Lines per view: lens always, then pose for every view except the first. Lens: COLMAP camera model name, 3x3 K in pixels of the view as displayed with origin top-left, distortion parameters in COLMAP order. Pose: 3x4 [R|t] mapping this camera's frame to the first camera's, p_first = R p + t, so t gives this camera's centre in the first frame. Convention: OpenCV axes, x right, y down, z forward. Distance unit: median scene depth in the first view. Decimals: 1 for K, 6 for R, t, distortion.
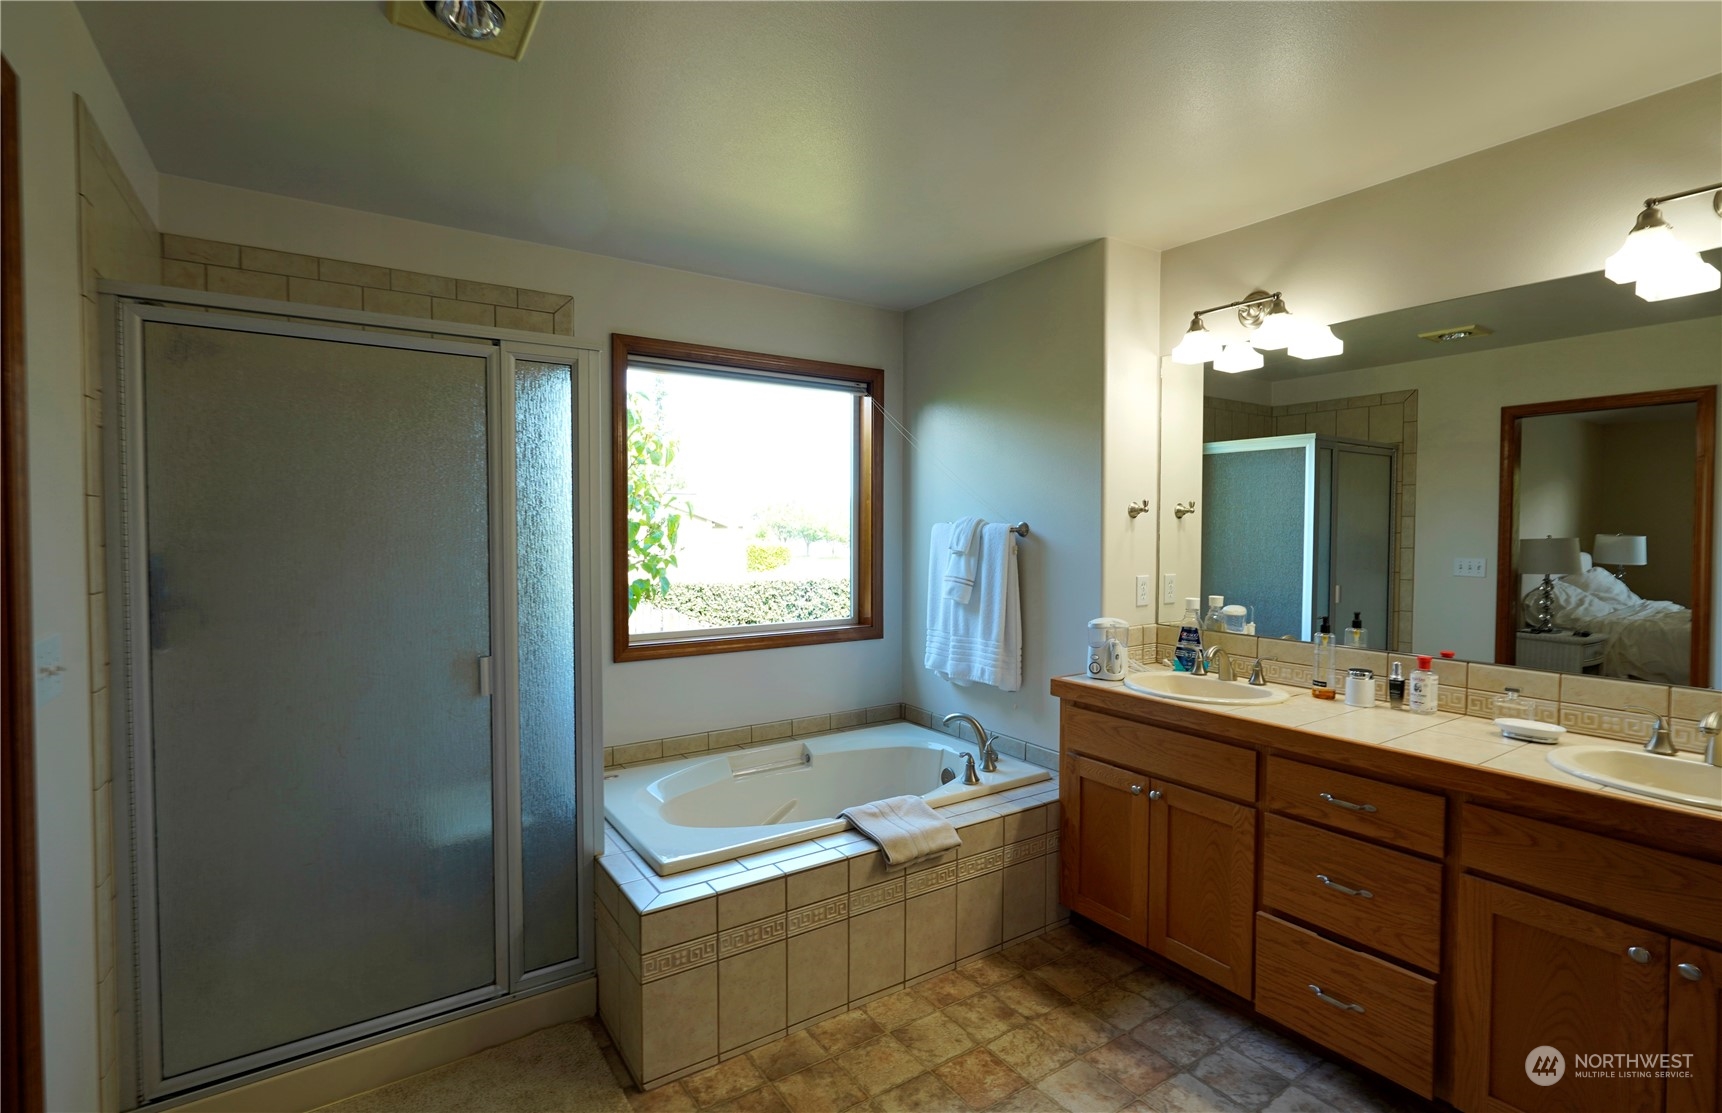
lens RADIAL K [[797.2, 0, 857.6], [0, 797.2, 554.8], [0, 0, 1]] dist [-0.003945, 0.001195]
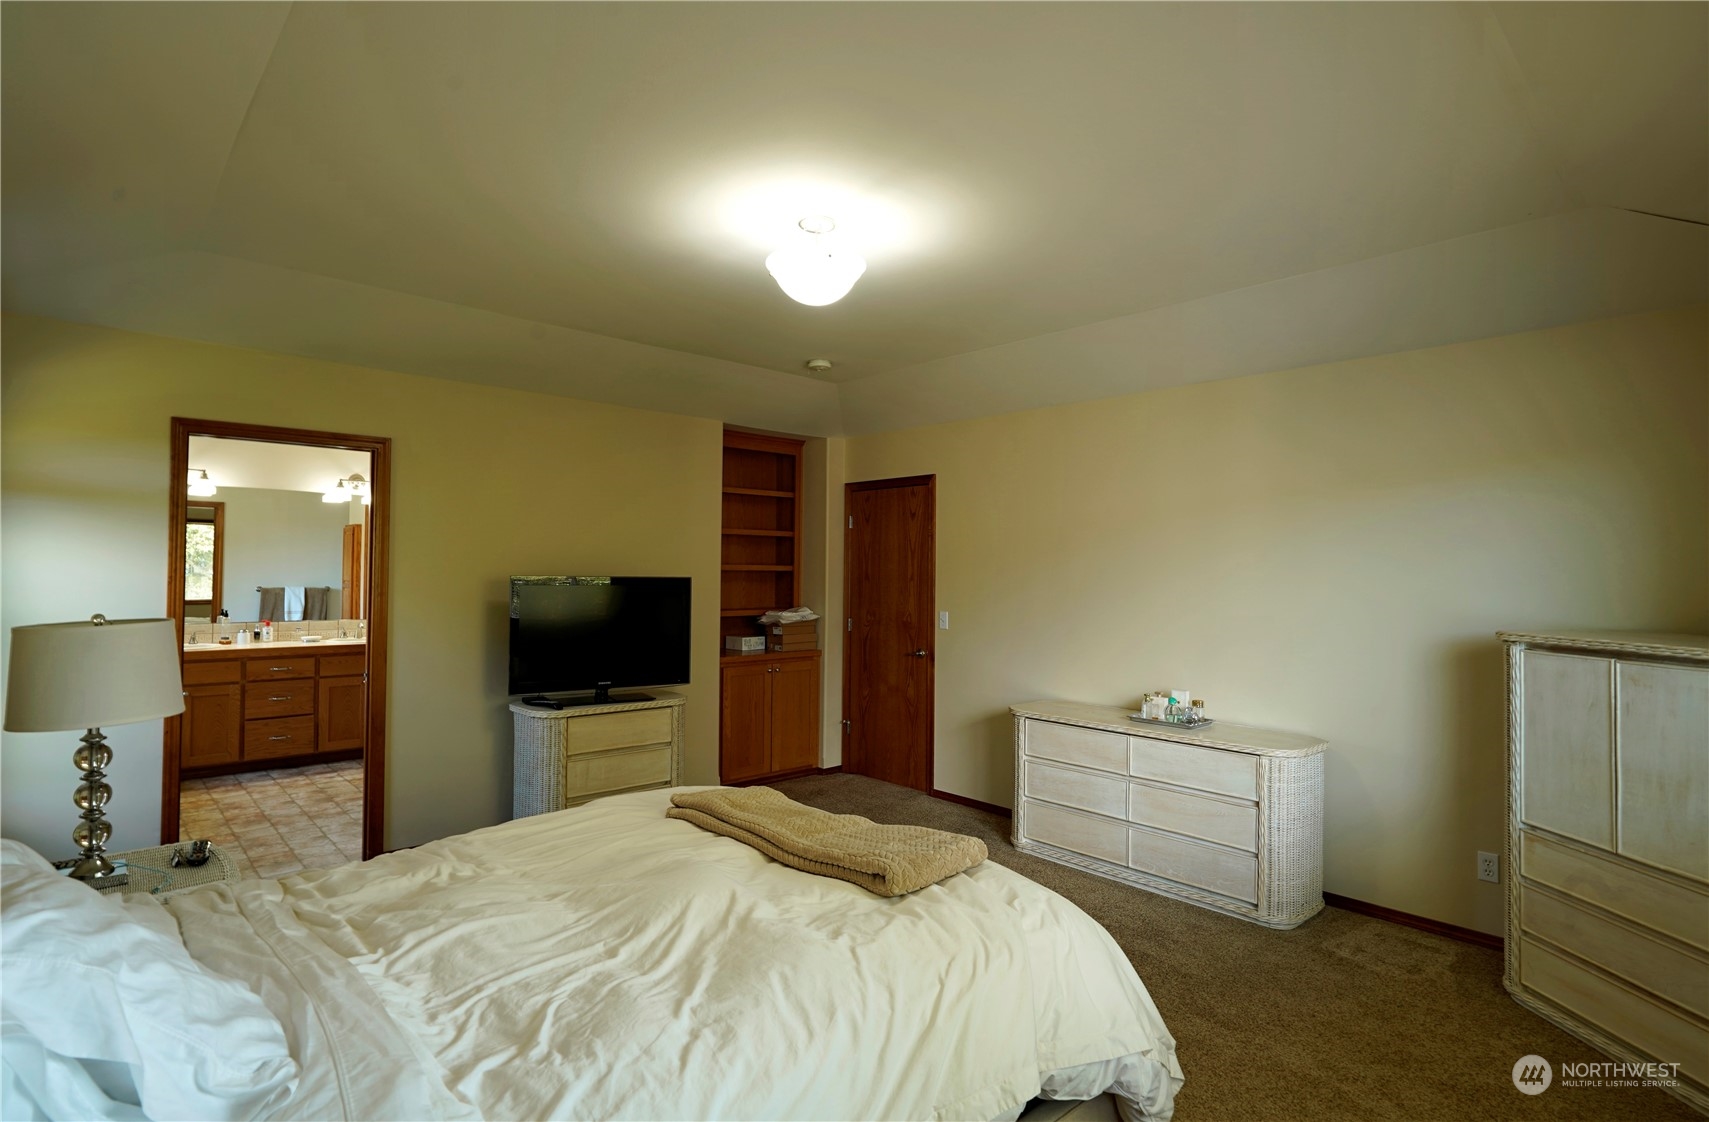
lens RADIAL K [[874.2, 0, 852.0], [0, 874.2, 558.4], [0, 0, 1]] dist [-0.005253, -0.000372]
pose [[-0.138692, 0.011462, 0.990269, -2.802370], [0.022693, 0.999707, -0.008393, -0.015785], [-0.990075, 0.021308, -0.138912, -0.617584]]
